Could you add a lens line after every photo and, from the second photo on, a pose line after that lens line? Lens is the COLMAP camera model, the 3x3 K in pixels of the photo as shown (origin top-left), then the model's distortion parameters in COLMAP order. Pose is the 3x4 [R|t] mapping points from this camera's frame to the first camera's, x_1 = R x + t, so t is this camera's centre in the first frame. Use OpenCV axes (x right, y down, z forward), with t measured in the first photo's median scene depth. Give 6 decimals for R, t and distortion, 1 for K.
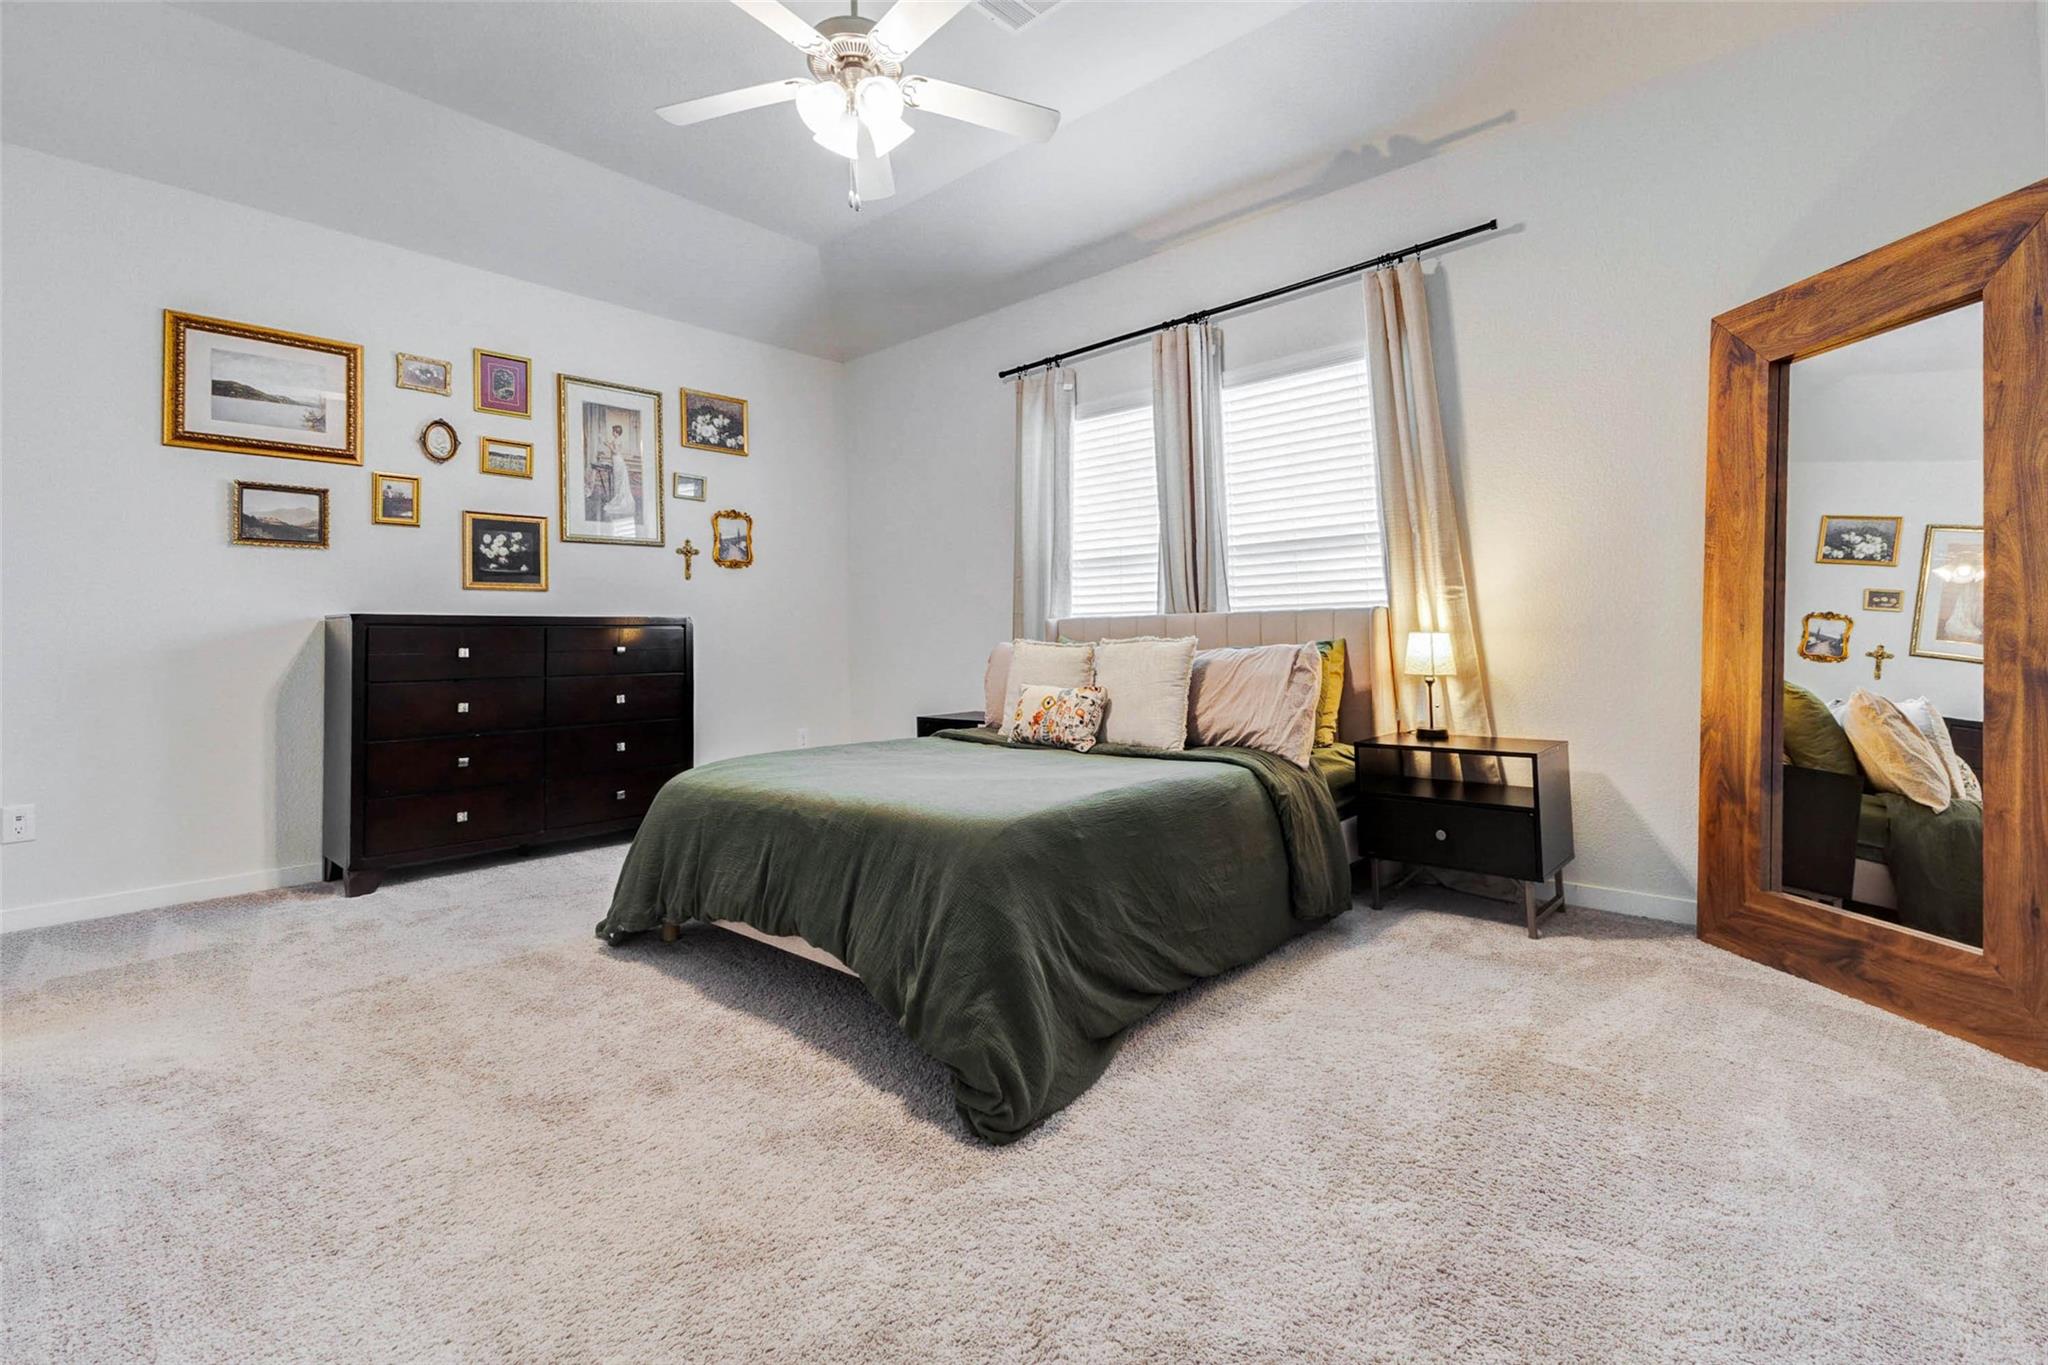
lens RADIAL K [[896.2, 0, 1024.0], [0, 896.2, 609.2], [0, 0, 1]] dist [0.000516, 0.000122]
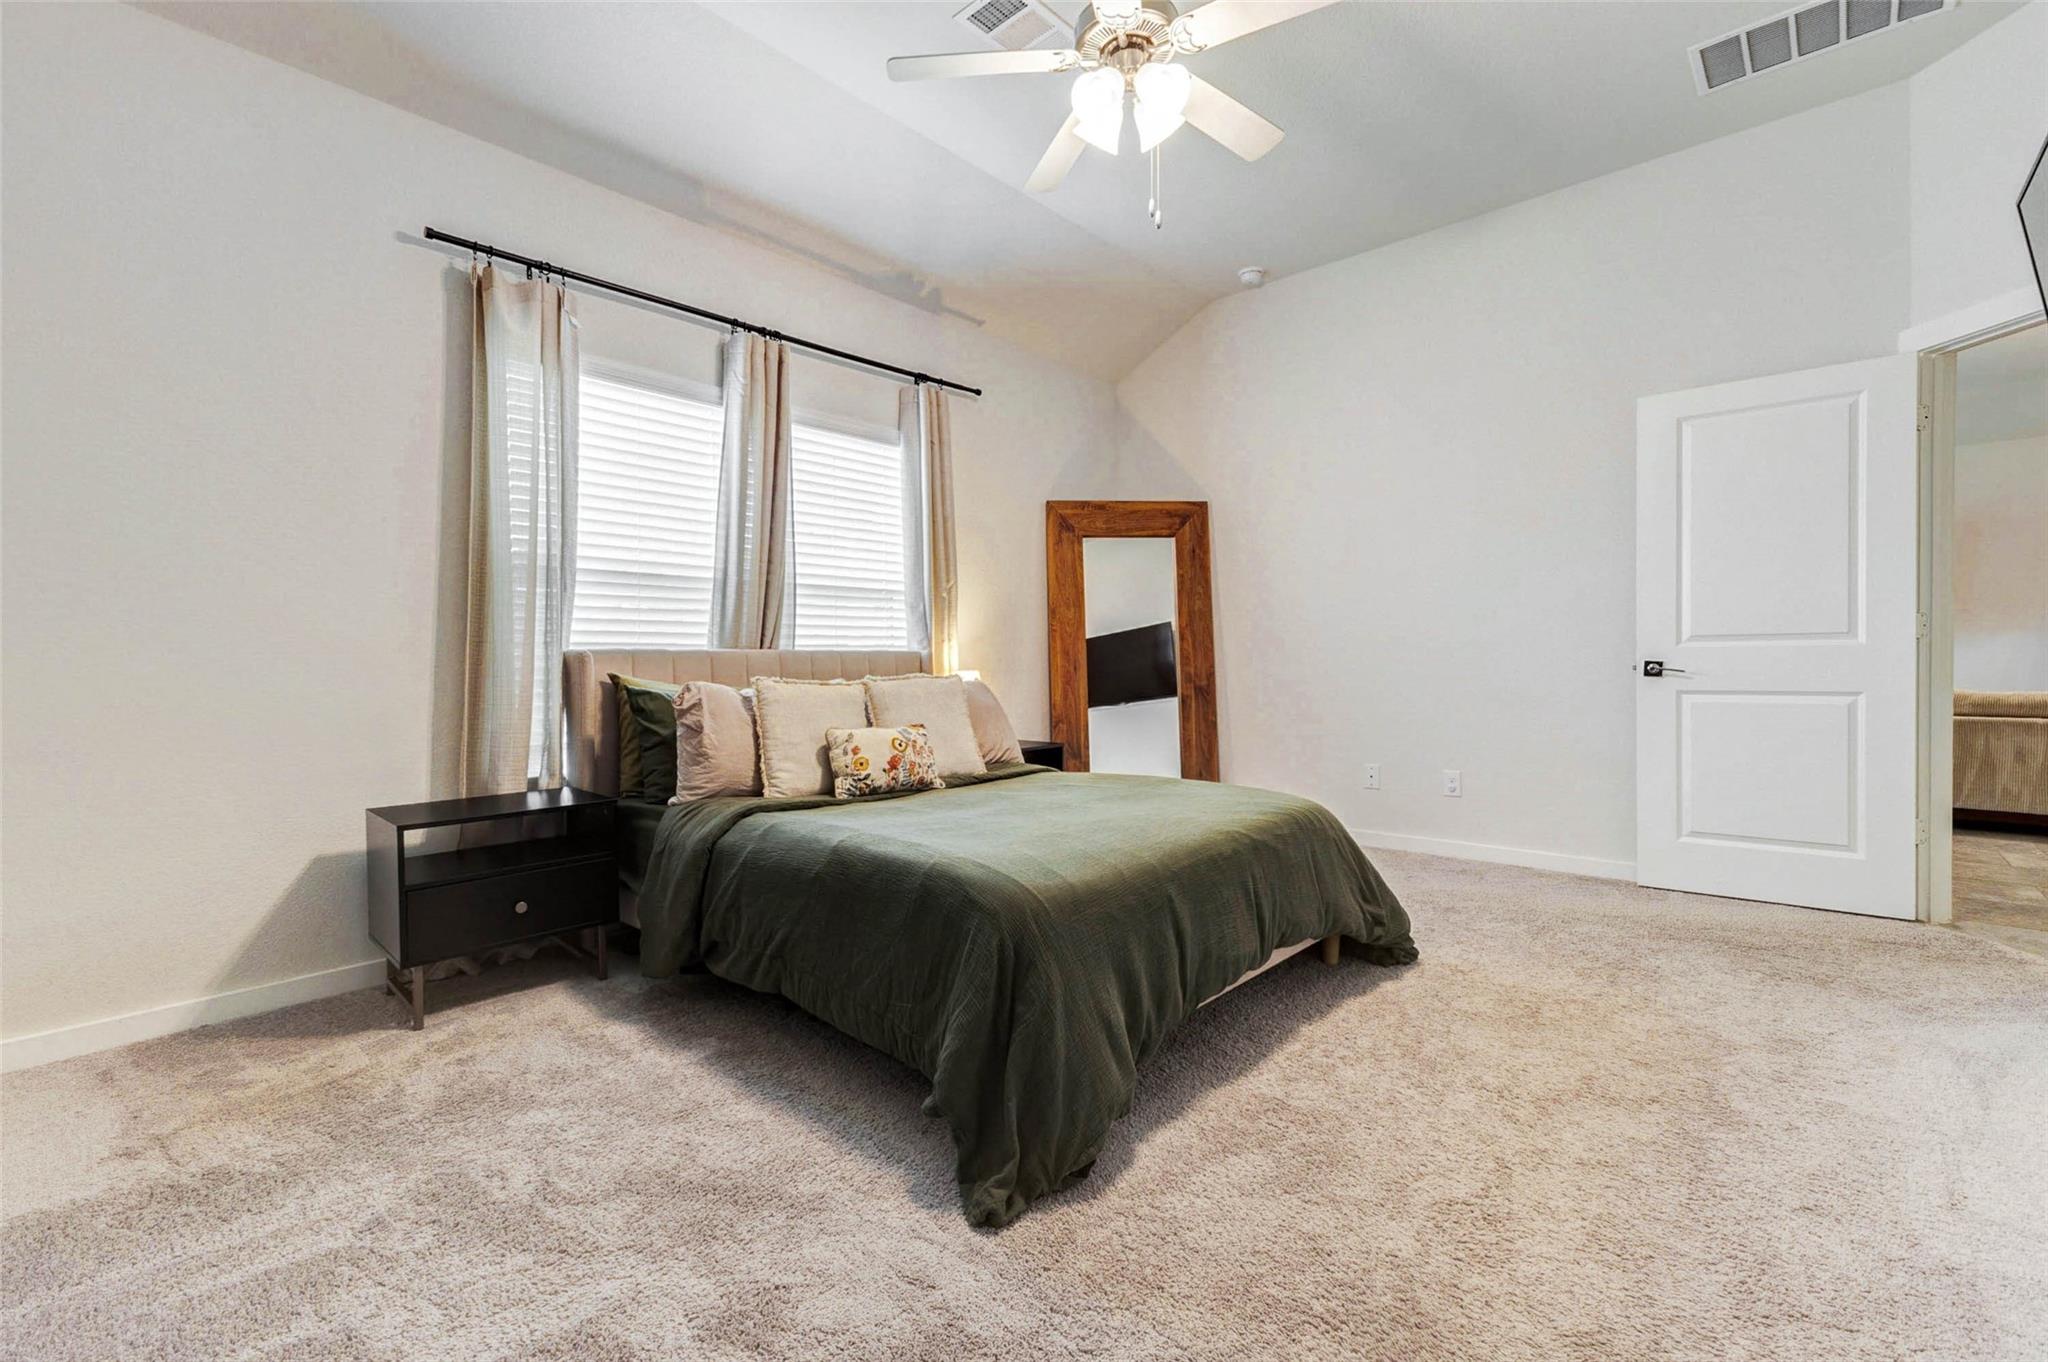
lens RADIAL K [[894.2, 0, 1019.4], [0, 894.2, 665.6], [0, 0, 1]] dist [0.001835, -0.000161]
pose [[0.005978, 0.017085, 0.999836, -1.472442], [-0.021928, 0.999616, -0.016950, 0.061932], [-0.999742, -0.021823, 0.006350, 1.457038]]
